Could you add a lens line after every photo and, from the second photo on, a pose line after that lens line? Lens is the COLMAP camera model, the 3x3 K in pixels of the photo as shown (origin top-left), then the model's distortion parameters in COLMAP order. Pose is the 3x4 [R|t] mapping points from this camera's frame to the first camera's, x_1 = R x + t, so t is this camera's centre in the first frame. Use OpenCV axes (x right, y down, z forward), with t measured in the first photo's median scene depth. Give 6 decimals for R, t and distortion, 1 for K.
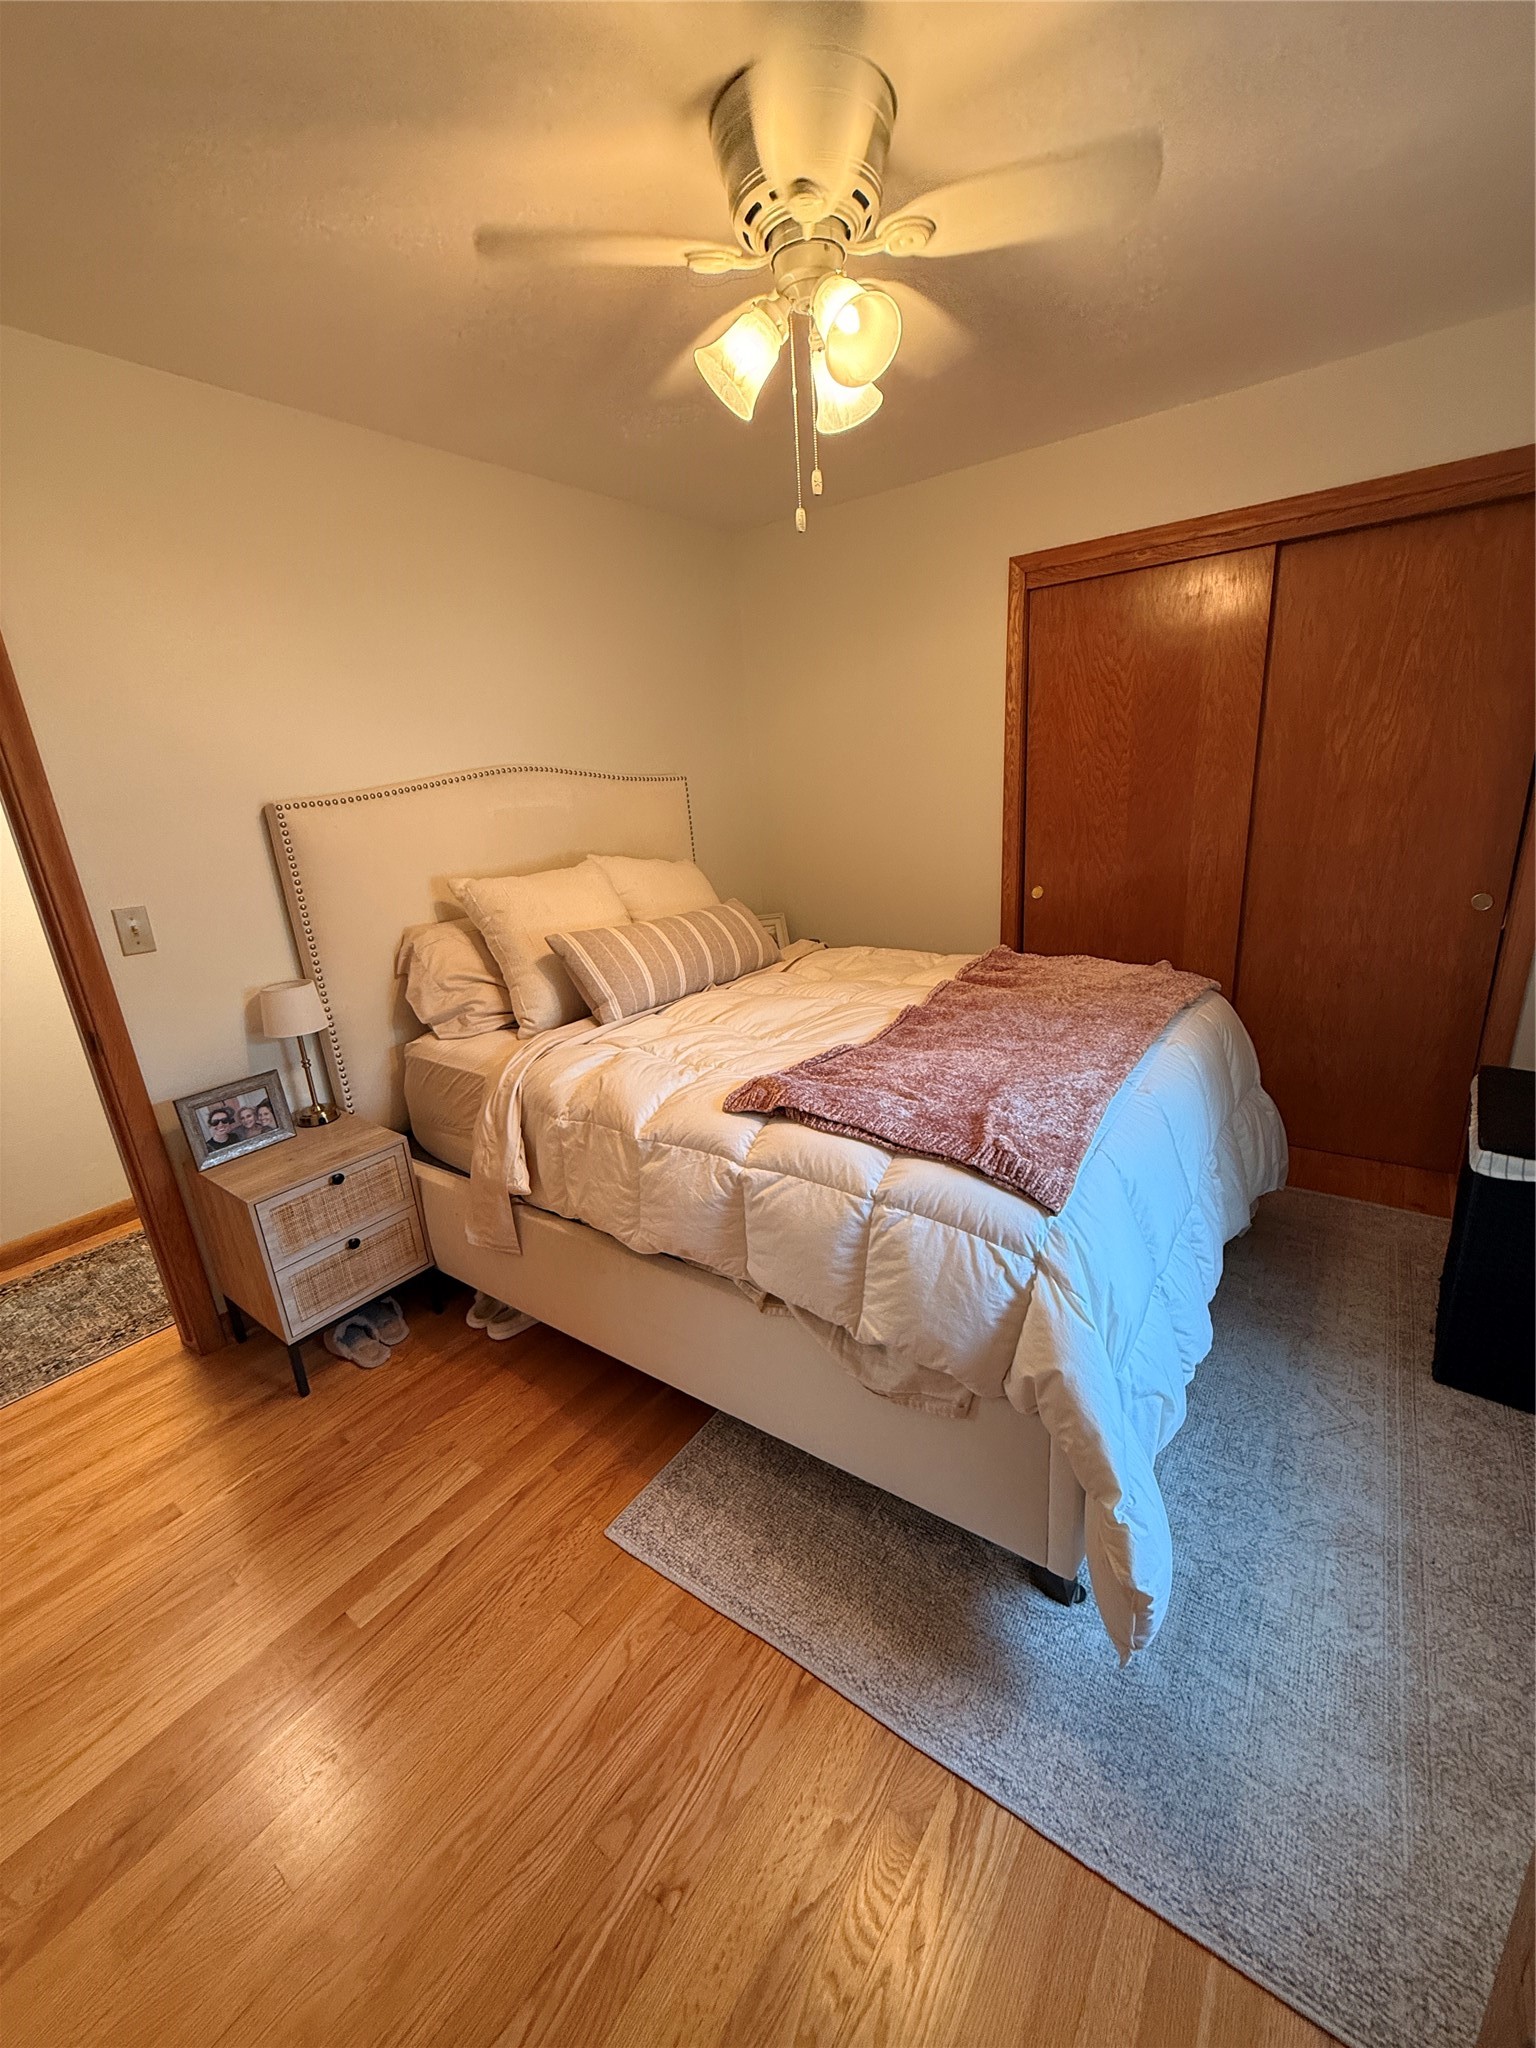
lens RADIAL K [[815.4, 0, 769.2], [0, 815.4, 1021.6], [0, 0, 1]] dist [-0.000443, 0.000375]
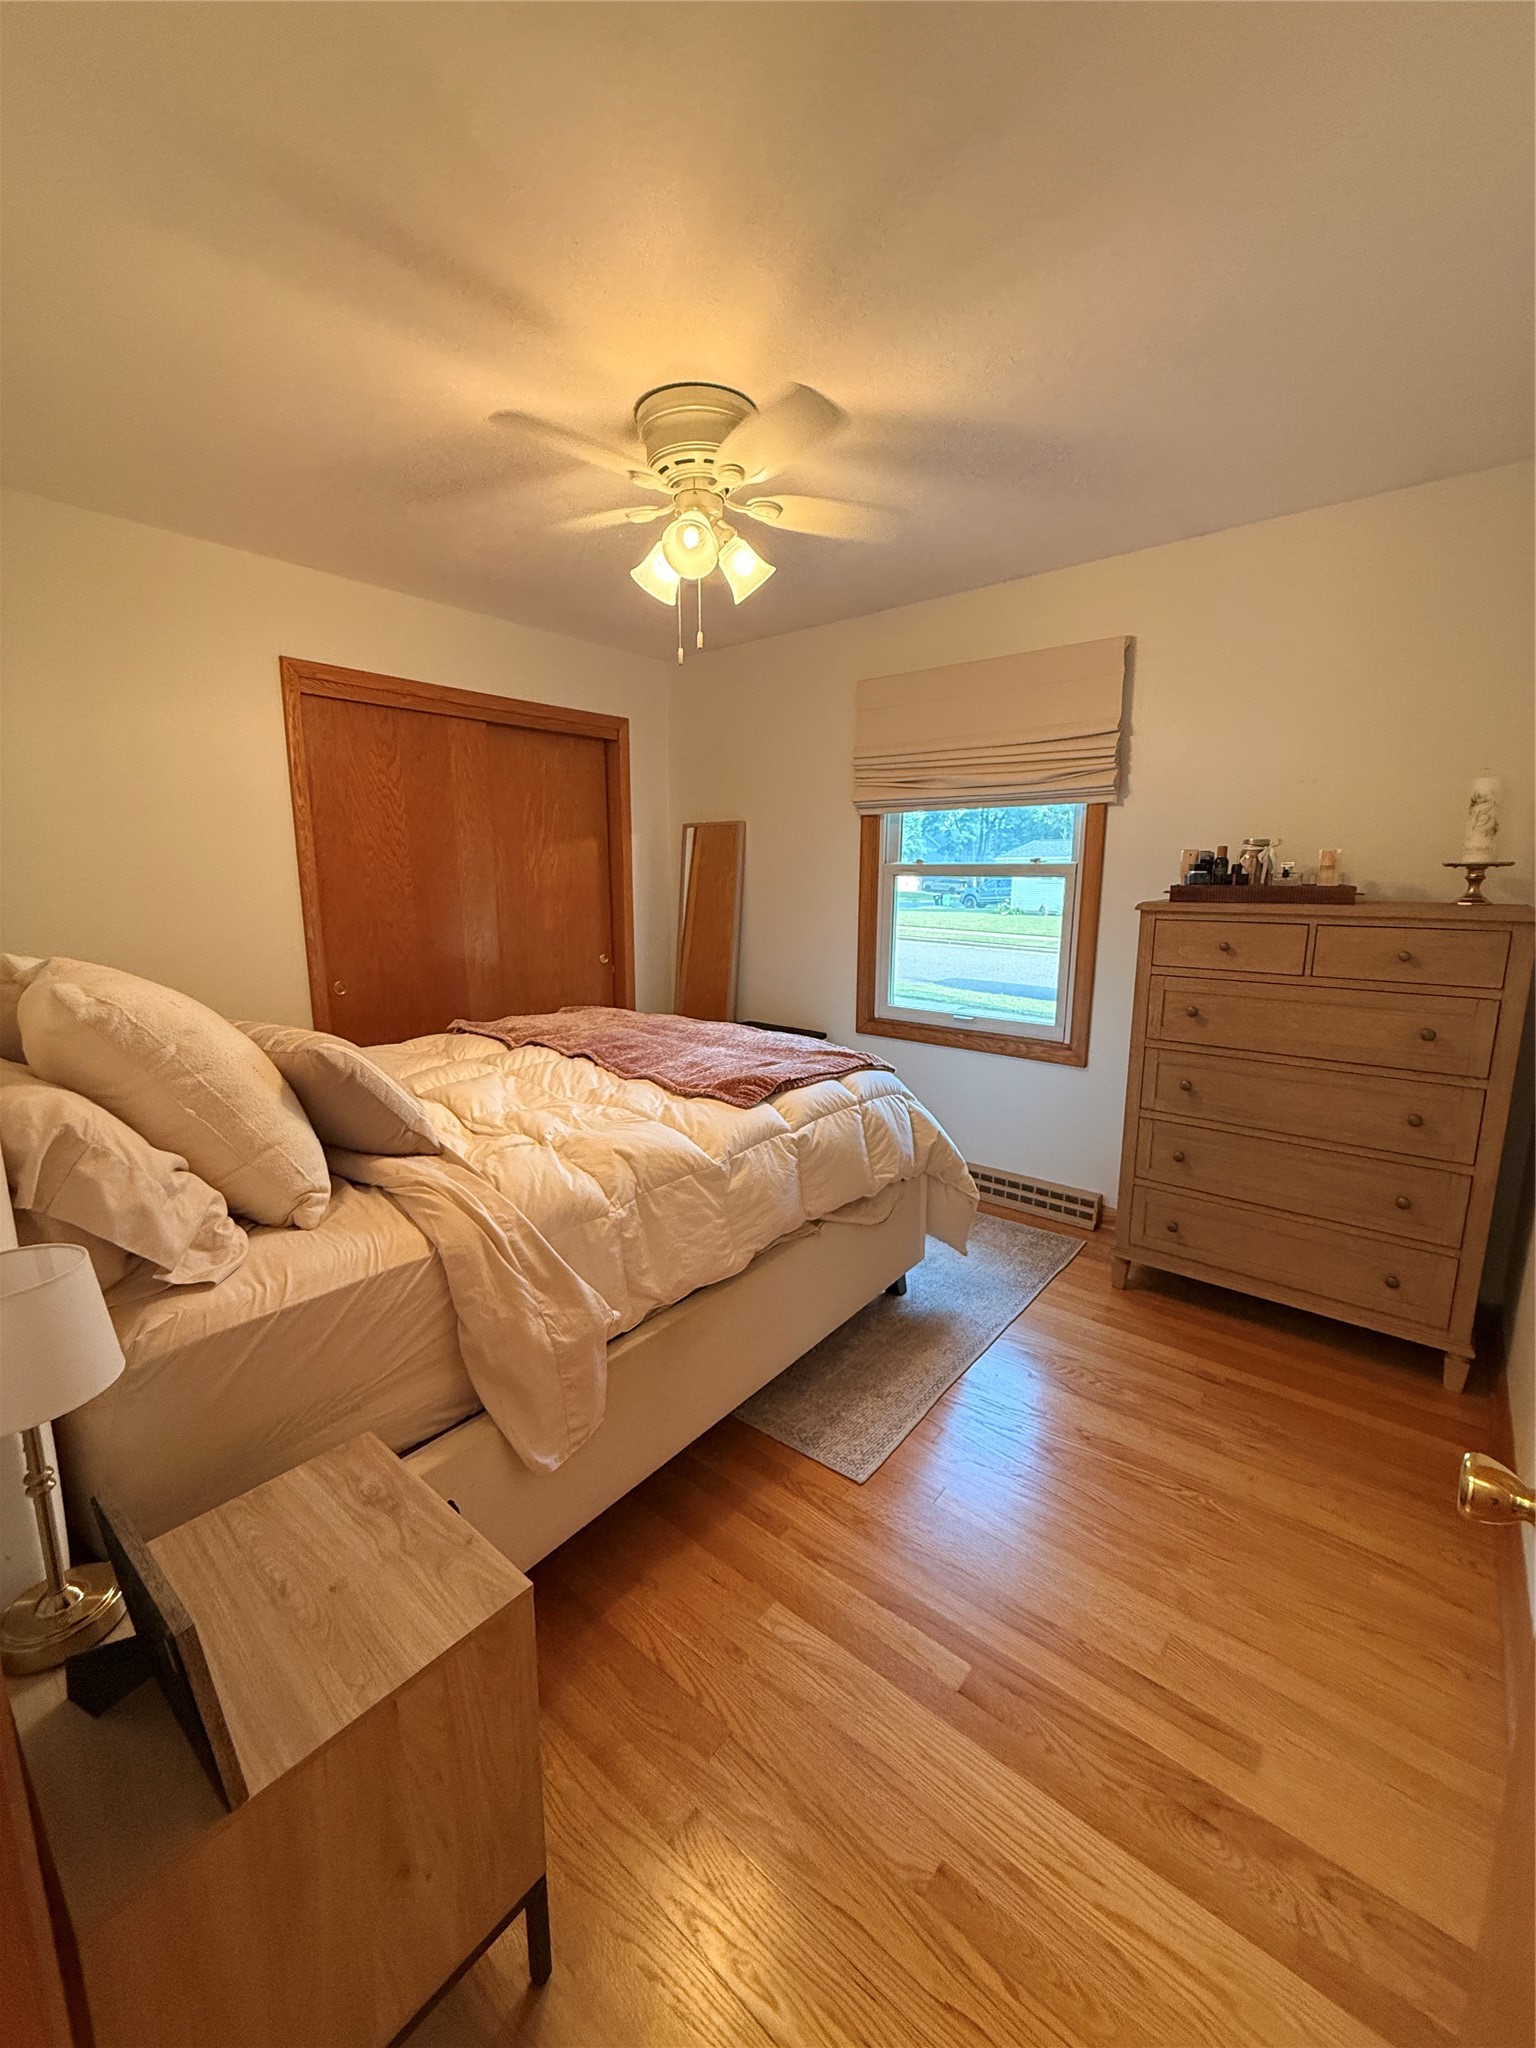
lens RADIAL K [[815.4, 0, 760.5], [0, 815.4, 1026.4], [0, 0, 1]] dist [-0.000443, 0.000375]
pose [[0.057592, -0.117137, 0.991444, -1.188355], [0.292492, 0.951495, 0.095427, -0.110158], [-0.954532, 0.284493, 0.089060, 0.815147]]
